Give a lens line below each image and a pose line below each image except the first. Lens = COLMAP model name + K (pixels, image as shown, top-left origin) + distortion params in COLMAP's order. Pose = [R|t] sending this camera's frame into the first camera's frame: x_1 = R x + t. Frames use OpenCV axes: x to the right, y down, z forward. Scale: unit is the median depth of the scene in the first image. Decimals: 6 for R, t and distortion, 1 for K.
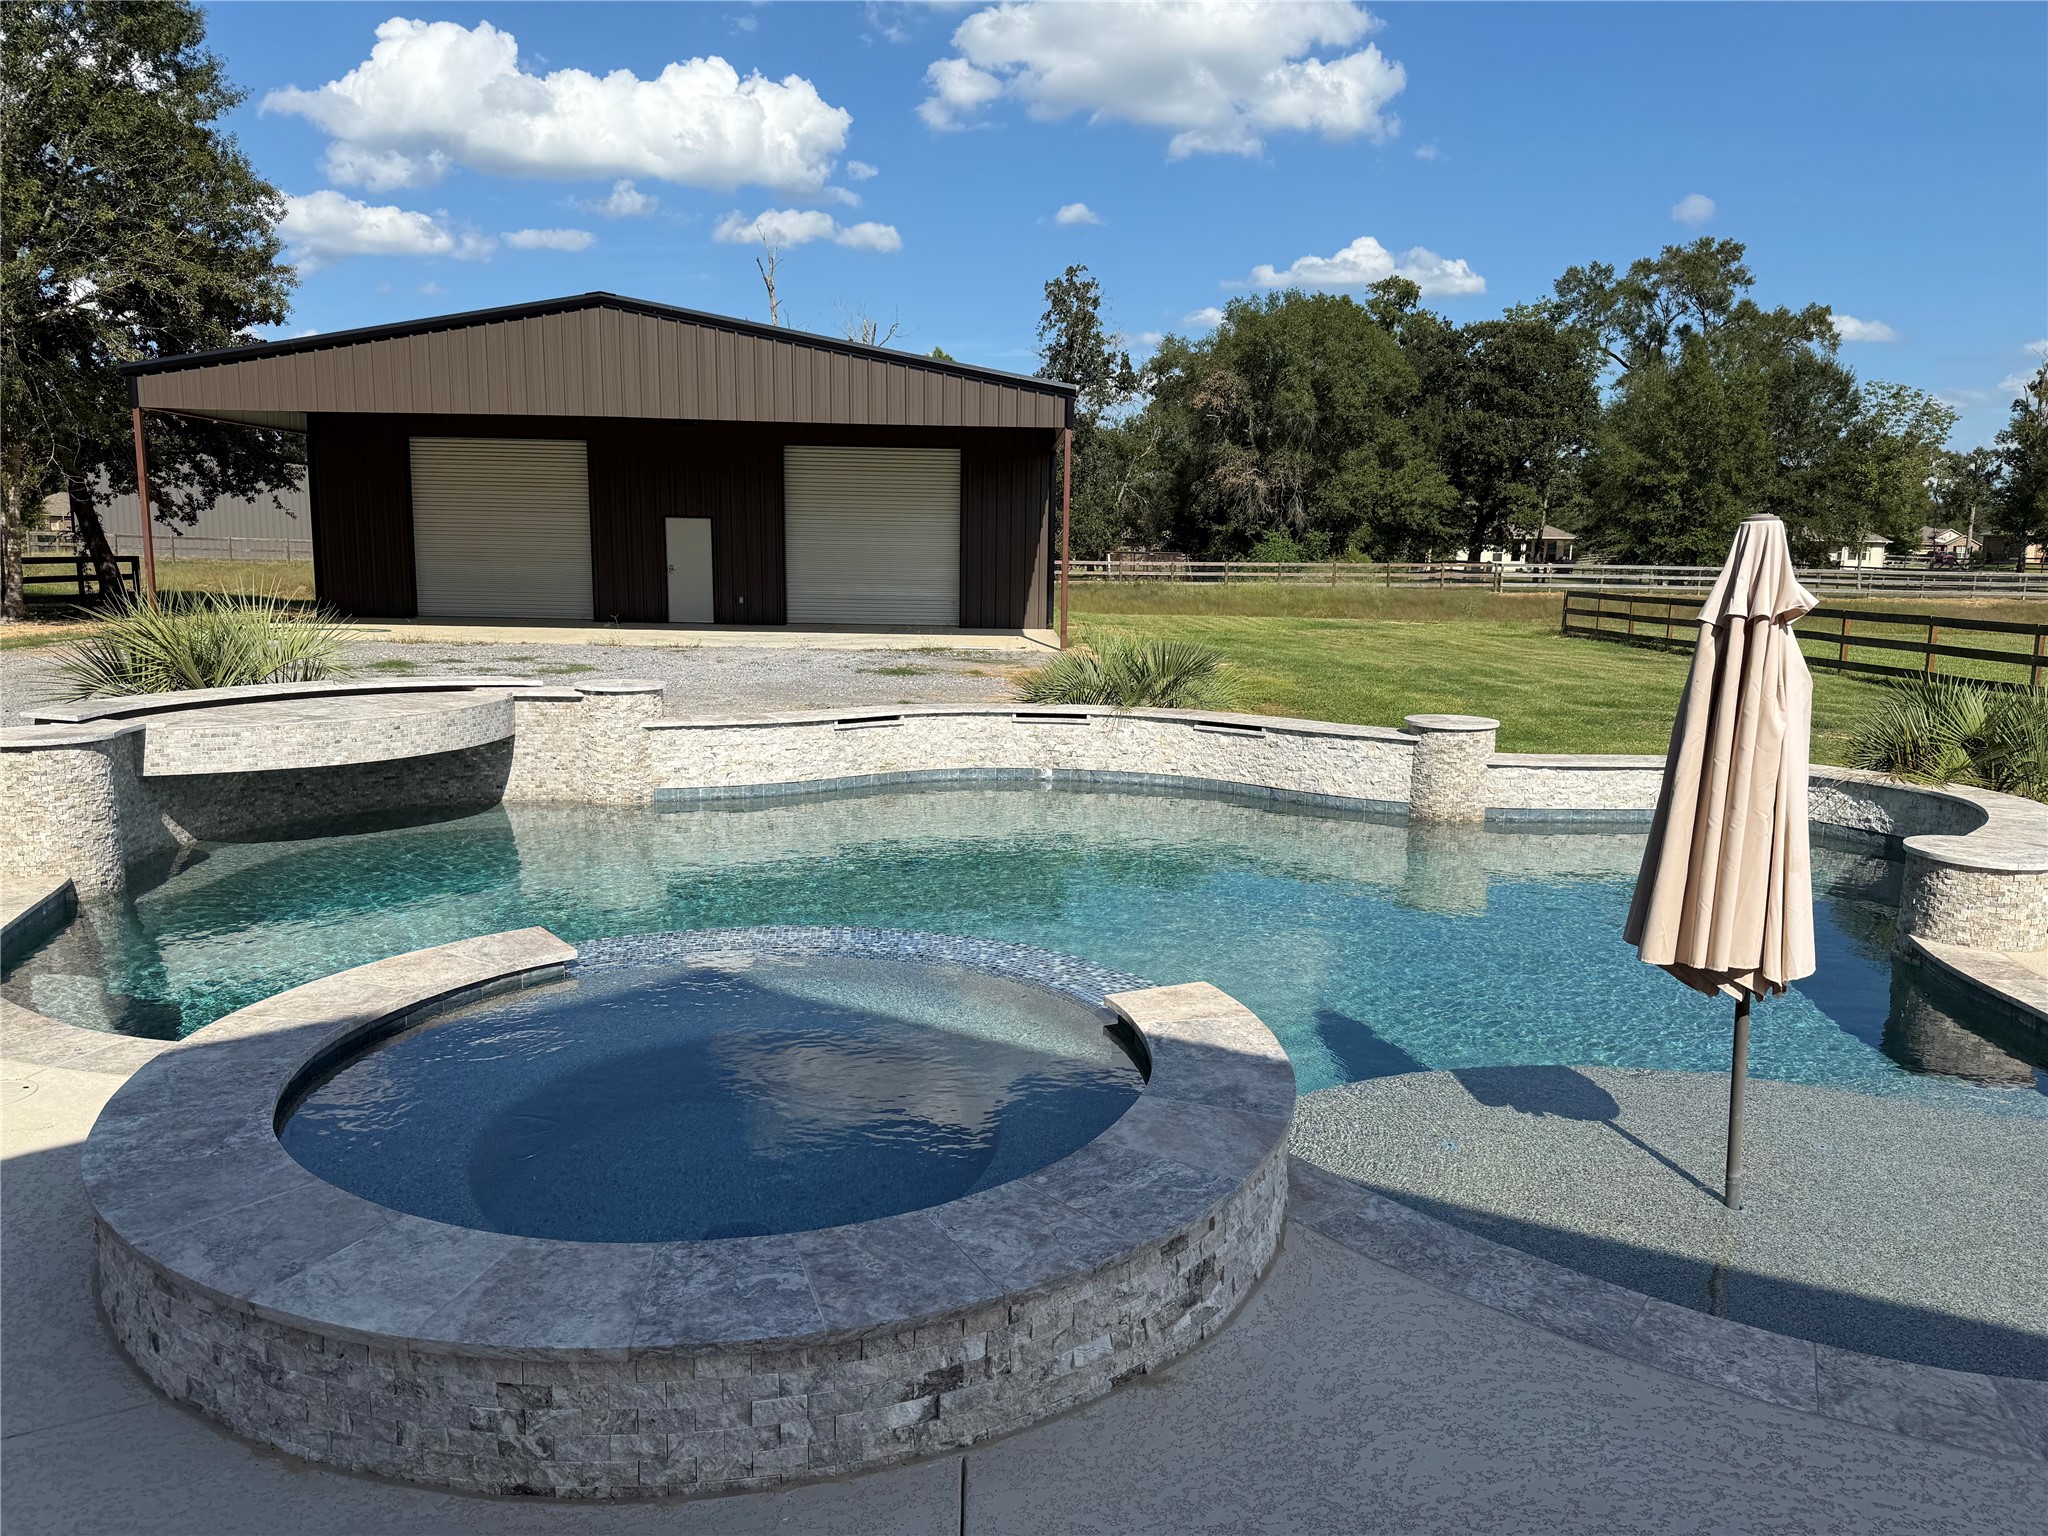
lens RADIAL K [[1448.0, 0, 1024.0], [0, 1448.0, 768.0], [0, 0, 1]] dist [0.143703, -0.170987]
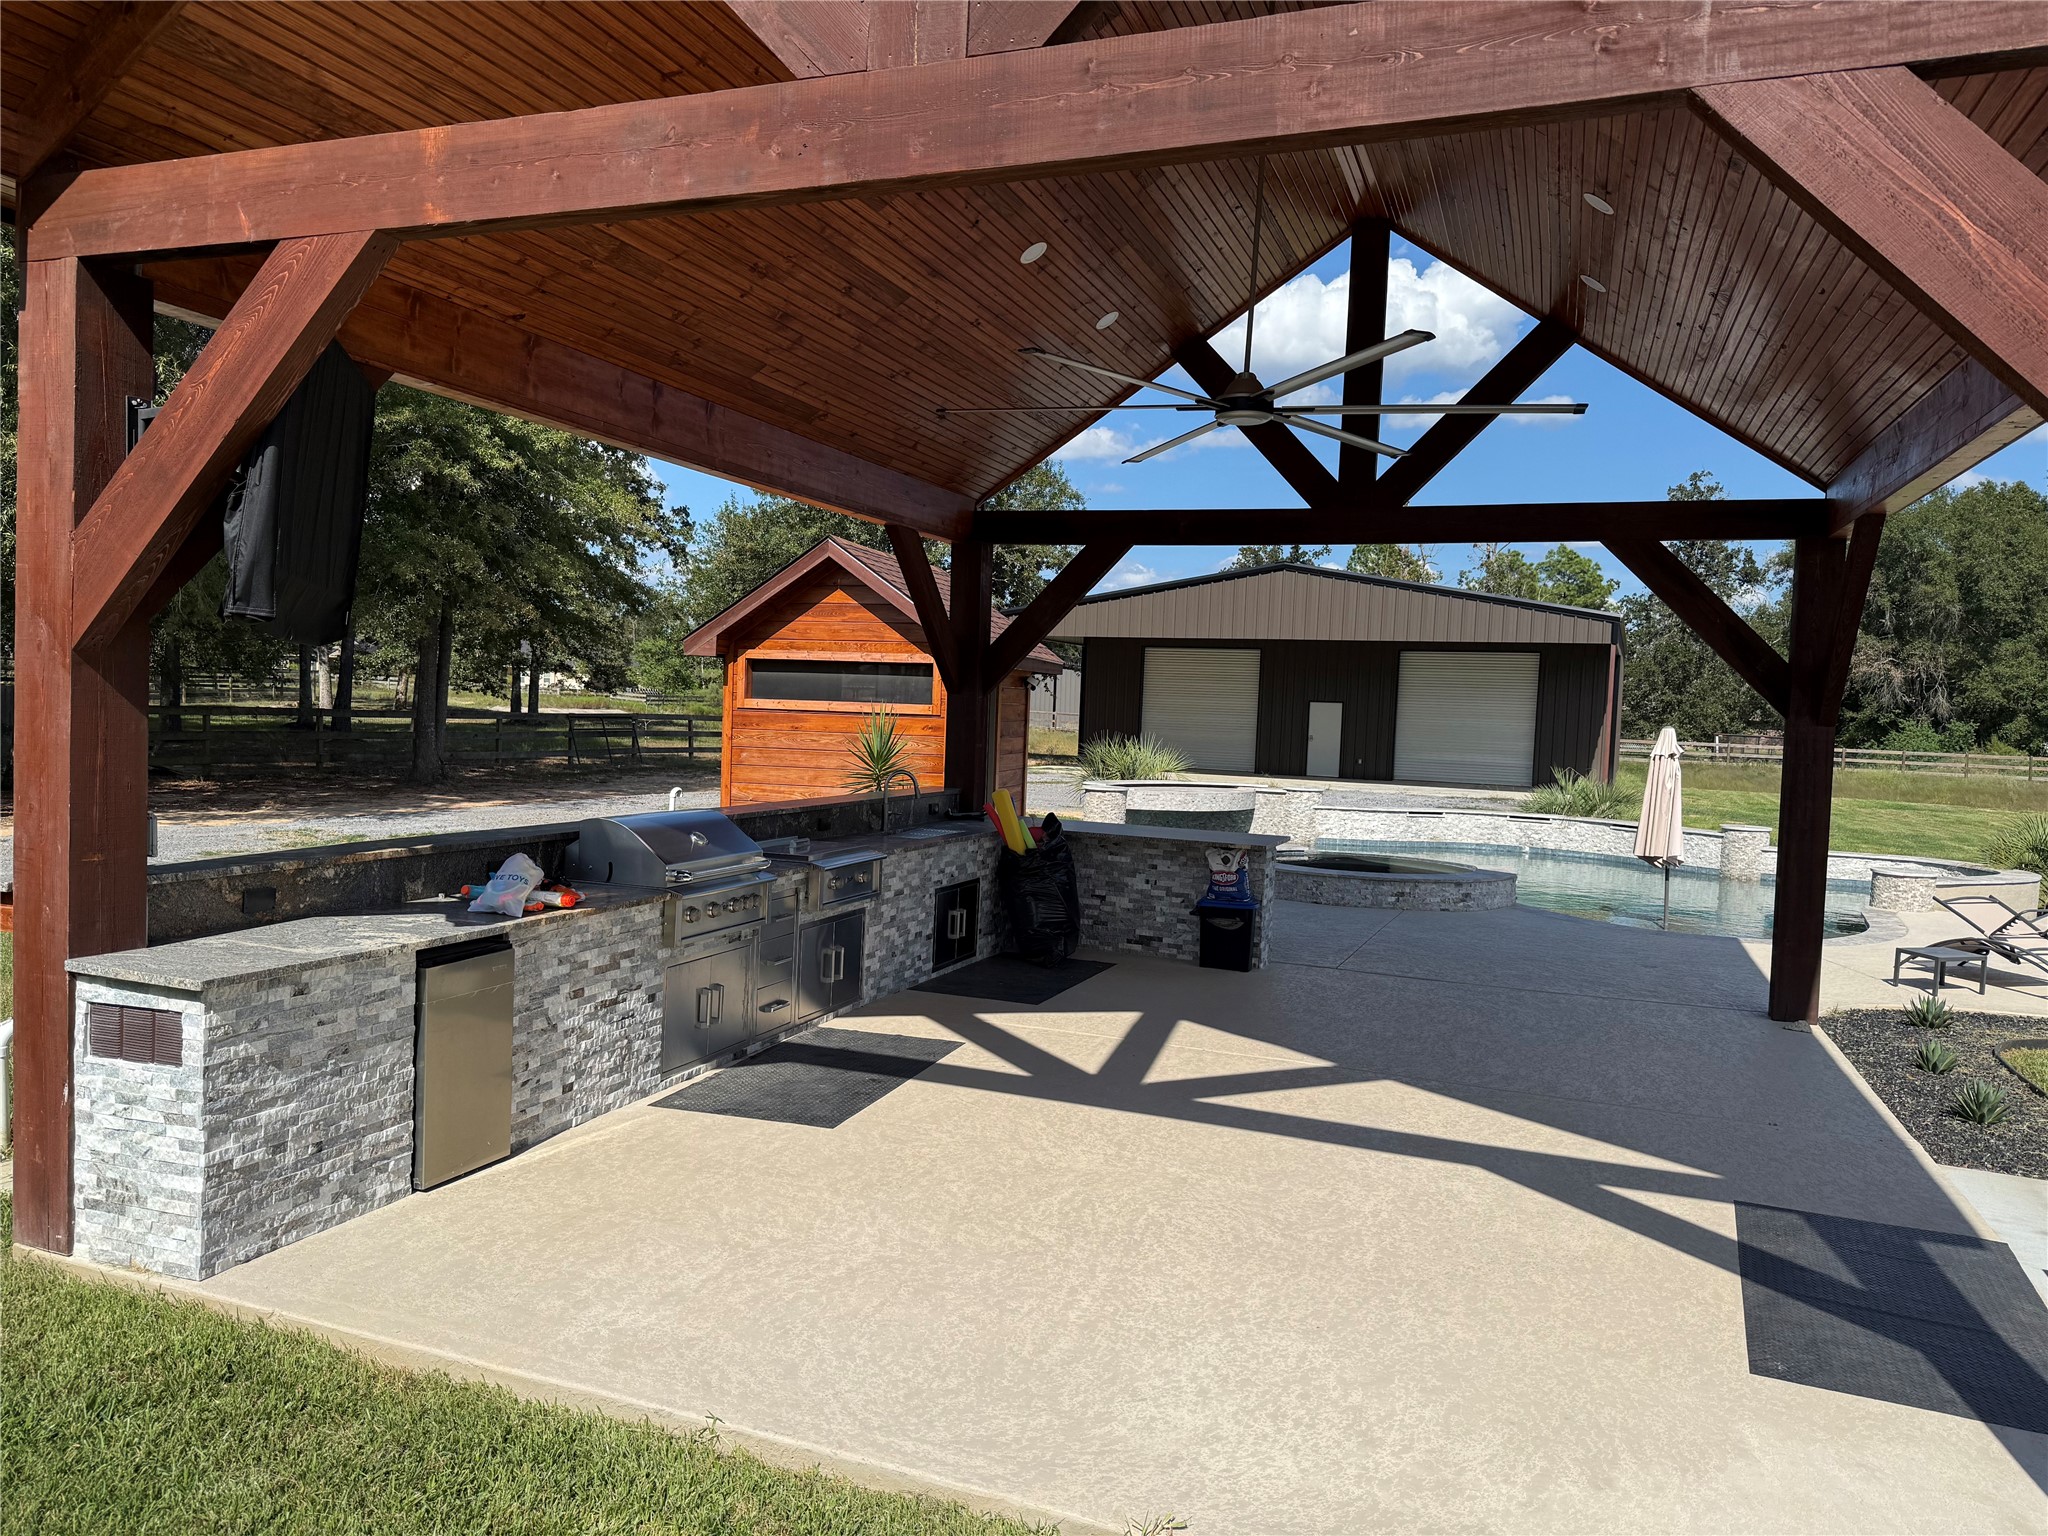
lens RADIAL K [[1448.0, 0, 1024.0], [0, 1448.0, 768.0], [0, 0, 1]] dist [0.143703, -0.170987]
pose [[0.914421, 0.040203, -0.402763, 0.068323], [-0.087230, 0.991247, -0.099099, 0.053720], [0.395253, 0.125751, 0.909924, -0.366072]]
